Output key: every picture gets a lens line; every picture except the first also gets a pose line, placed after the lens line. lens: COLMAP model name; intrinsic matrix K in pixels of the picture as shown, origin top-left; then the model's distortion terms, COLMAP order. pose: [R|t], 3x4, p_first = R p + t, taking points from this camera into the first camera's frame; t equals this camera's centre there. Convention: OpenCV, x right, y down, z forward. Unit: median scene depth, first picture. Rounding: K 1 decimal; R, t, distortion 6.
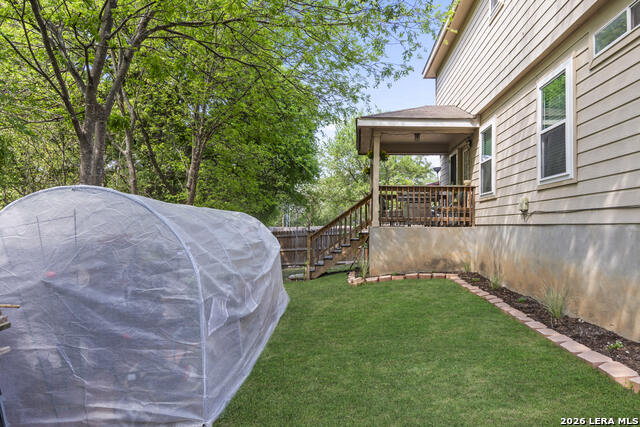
lens RADIAL K [[385.9, 0, 320.0], [0, 385.9, 213.5], [0, 0, 1]] dist [0.001032, 0.000315]
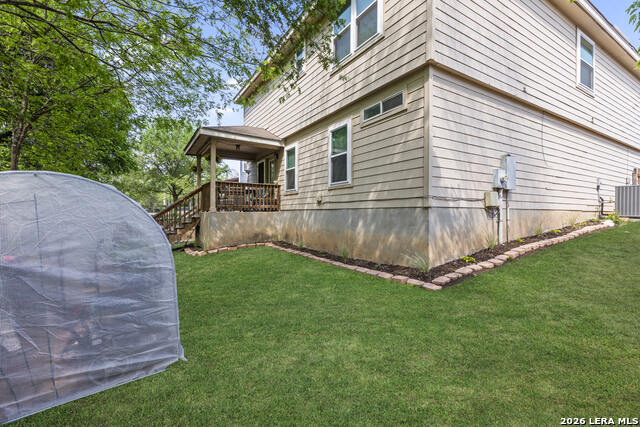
lens RADIAL K [[289.4, 0, 320.0], [0, 289.4, 213.5], [0, 0, 1]] dist [-0.001056, 0.000082]
pose [[0.806468, -0.012838, 0.591139, -0.202103], [-0.008680, 0.999399, 0.033547, 0.003581], [-0.591214, -0.032185, 0.805872, -0.030029]]
